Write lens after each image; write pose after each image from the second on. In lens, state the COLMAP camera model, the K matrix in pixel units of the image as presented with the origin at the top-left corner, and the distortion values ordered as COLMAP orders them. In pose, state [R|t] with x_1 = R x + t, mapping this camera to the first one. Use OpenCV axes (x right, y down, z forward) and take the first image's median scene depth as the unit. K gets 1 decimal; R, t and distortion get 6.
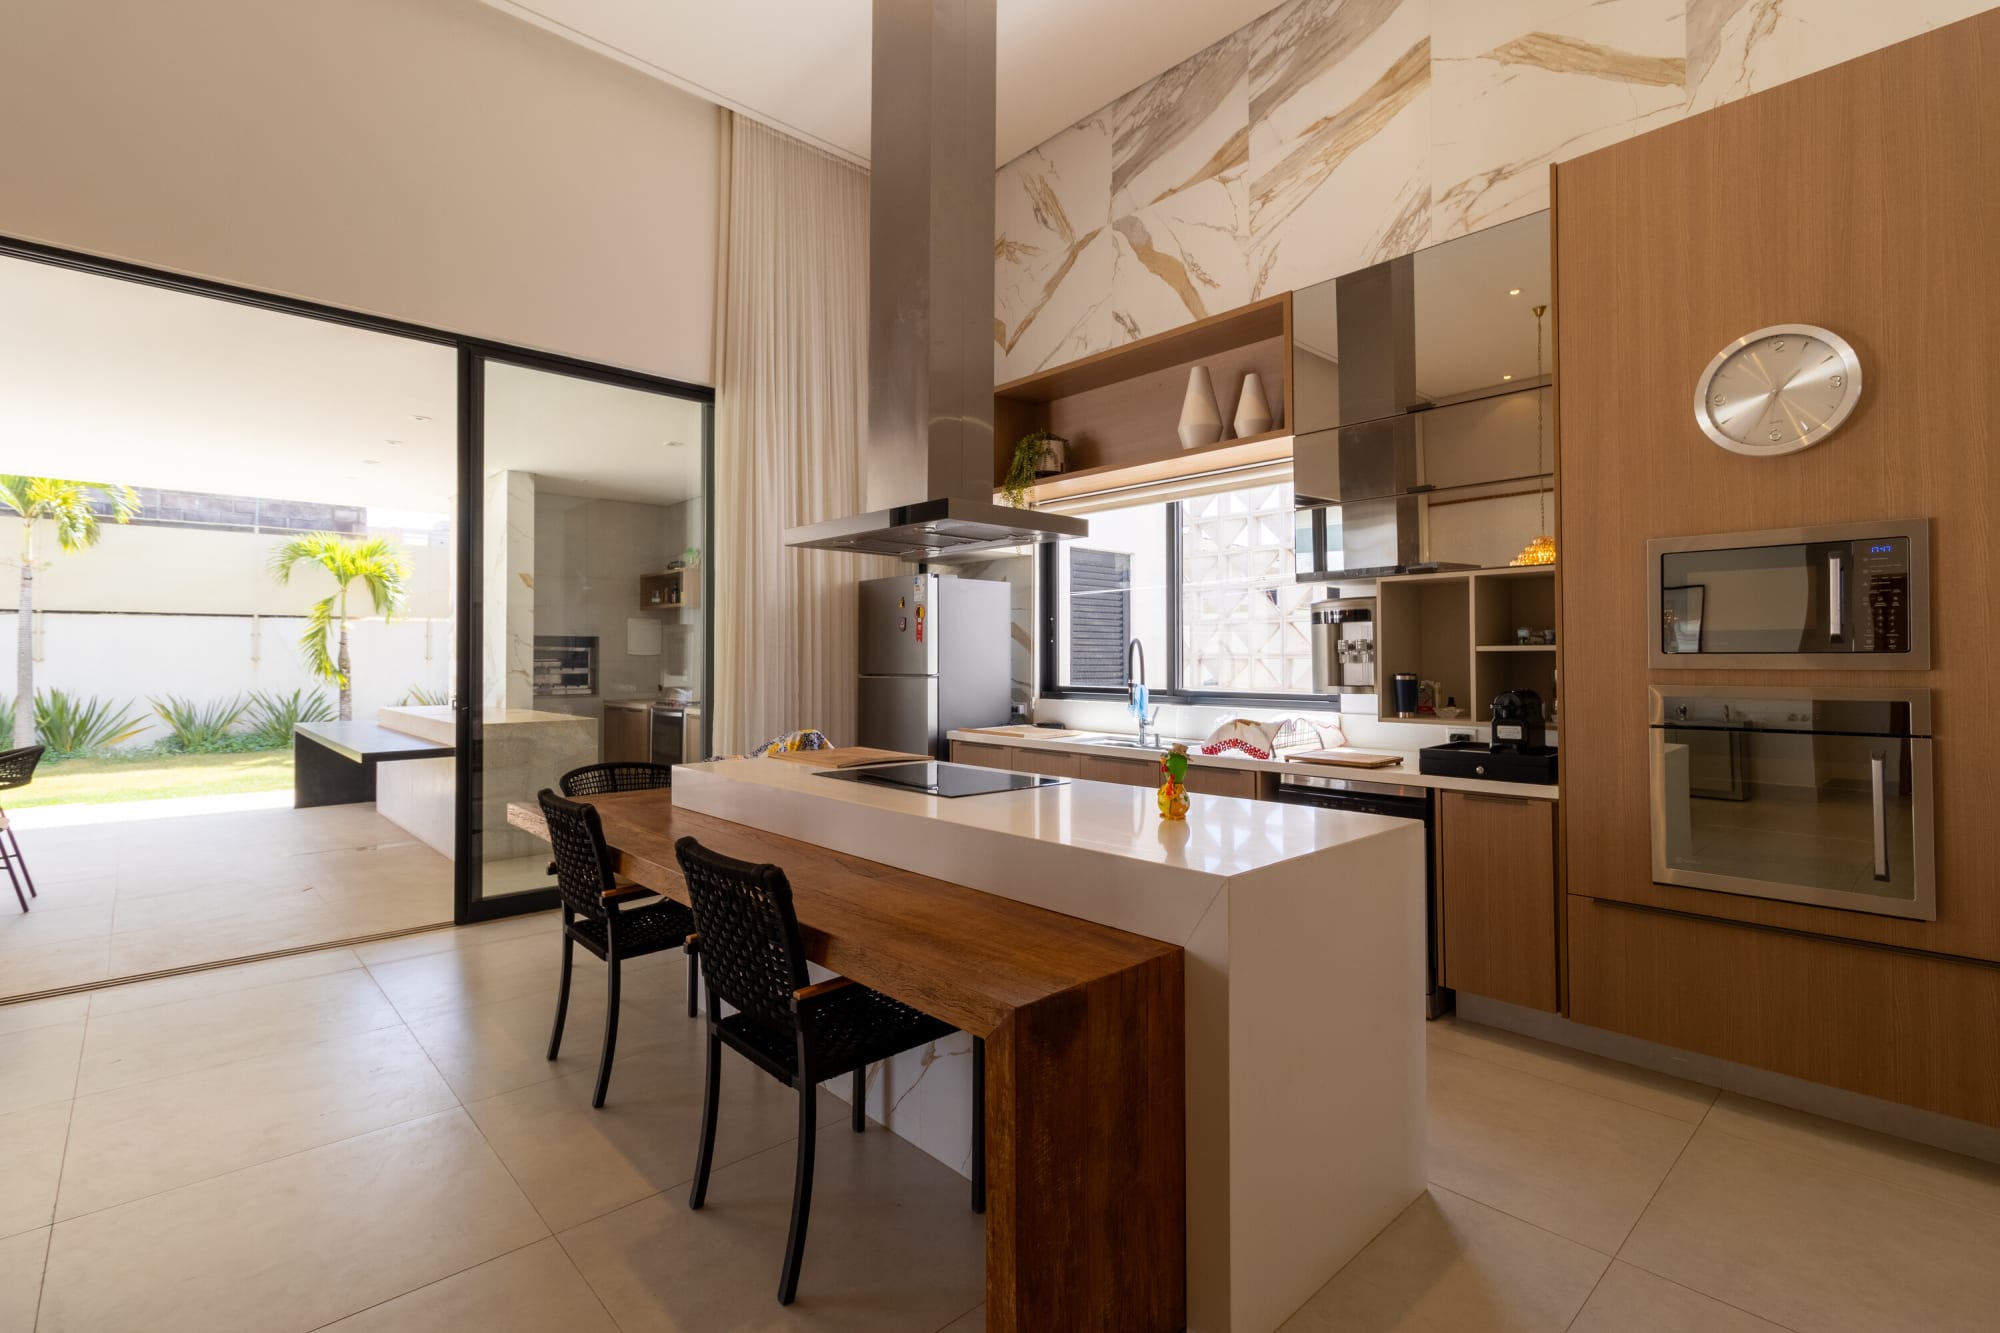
lens RADIAL K [[923.0, 0, 1008.8], [0, 923.0, 648.2], [0, 0, 1]] dist [0.001276, 0.001443]
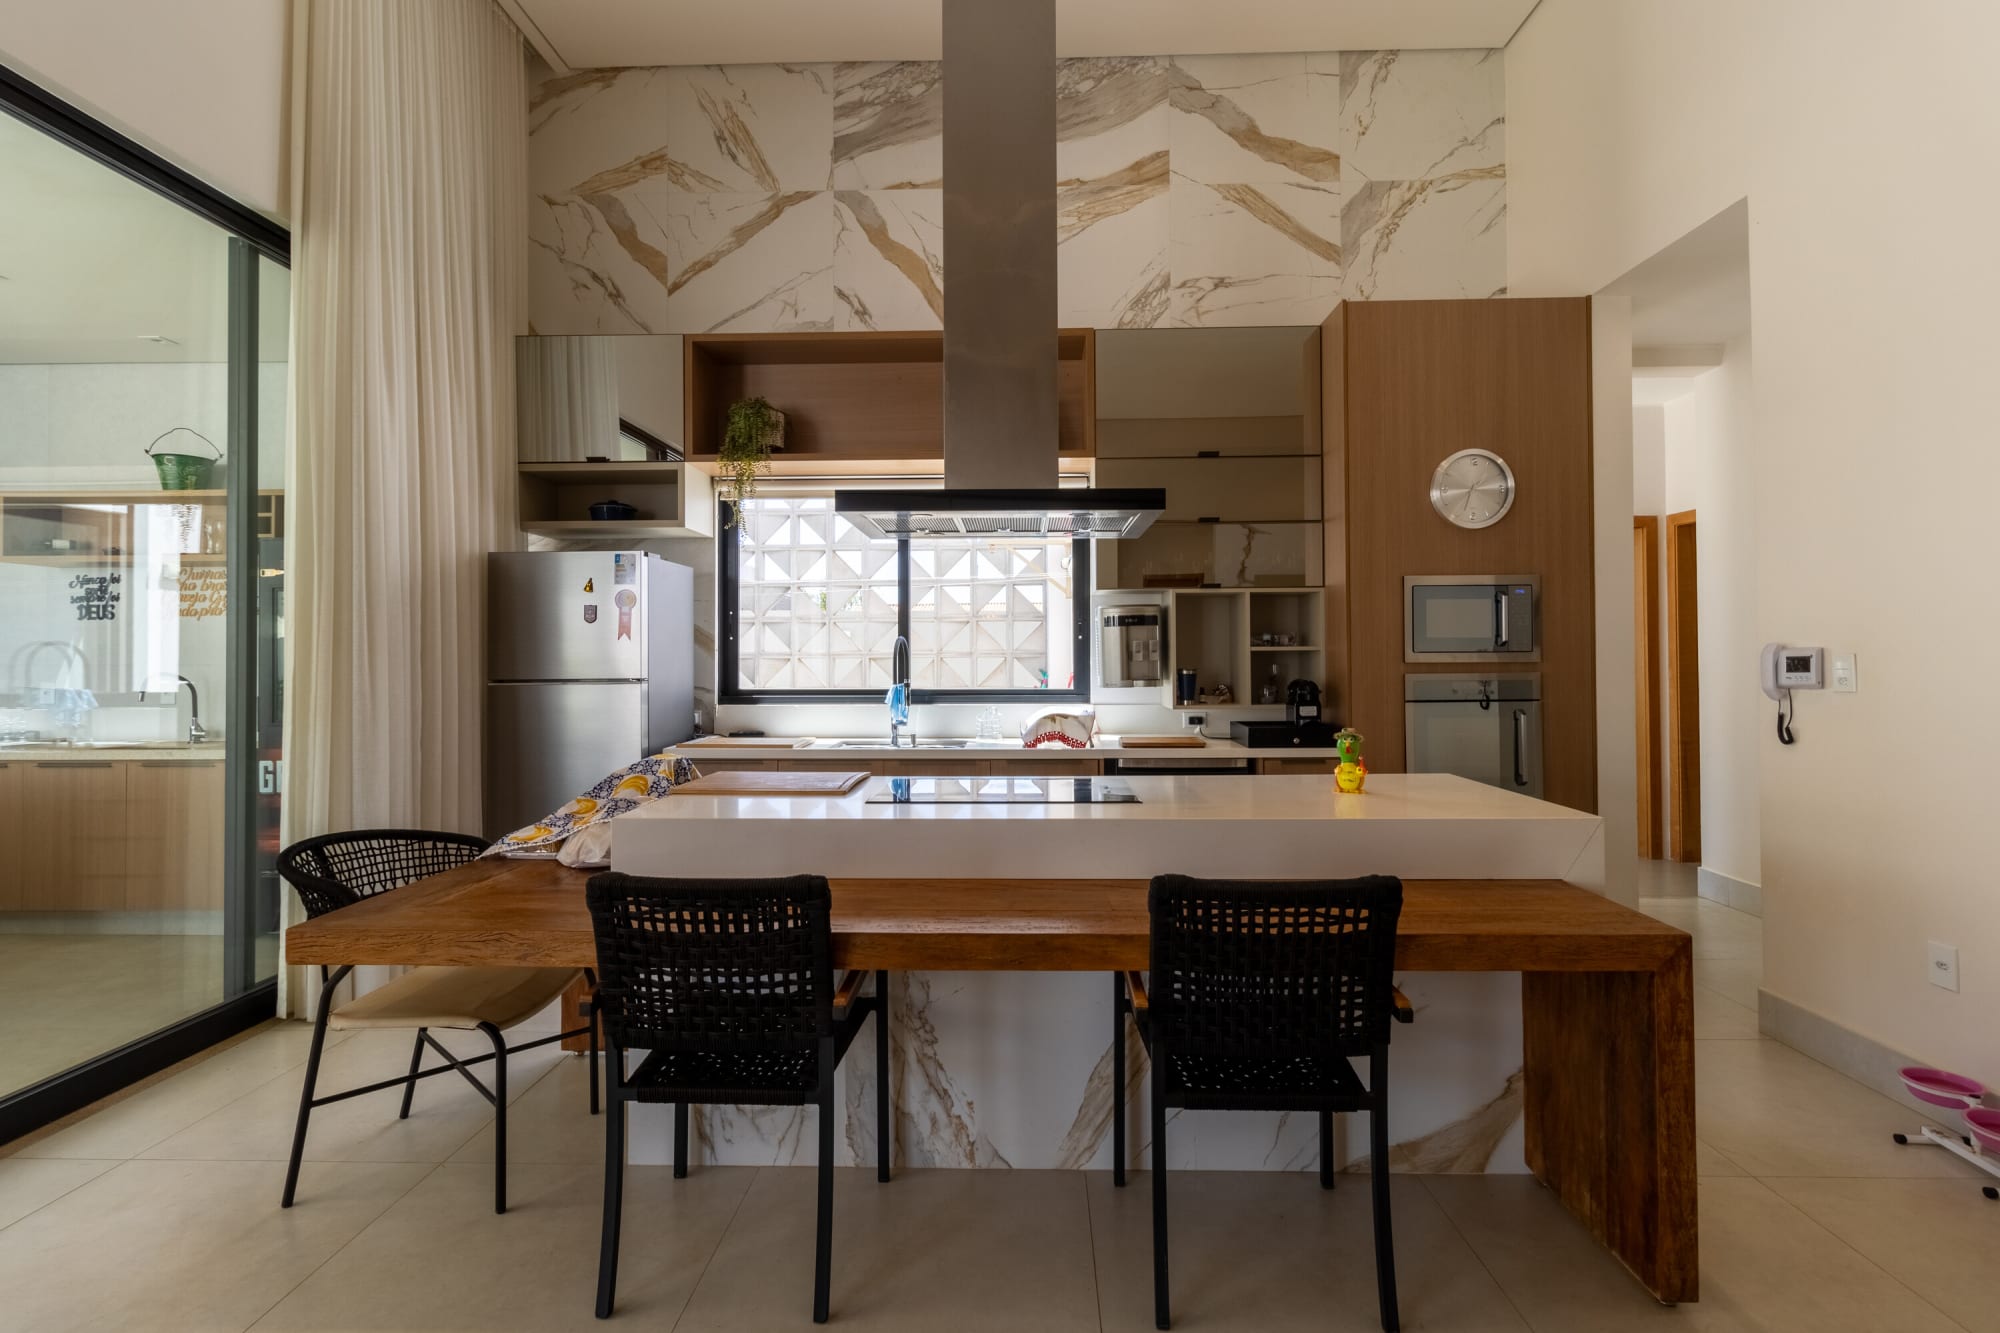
lens RADIAL K [[923.0, 0, 1008.8], [0, 923.0, 648.2], [0, 0, 1]] dist [0.001276, 0.001443]
pose [[0.700220, 0.005009, 0.713910, -0.454377], [-0.004524, 0.999986, -0.002579, 0.003205], [-0.713913, -0.001423, 0.700233, 0.233120]]
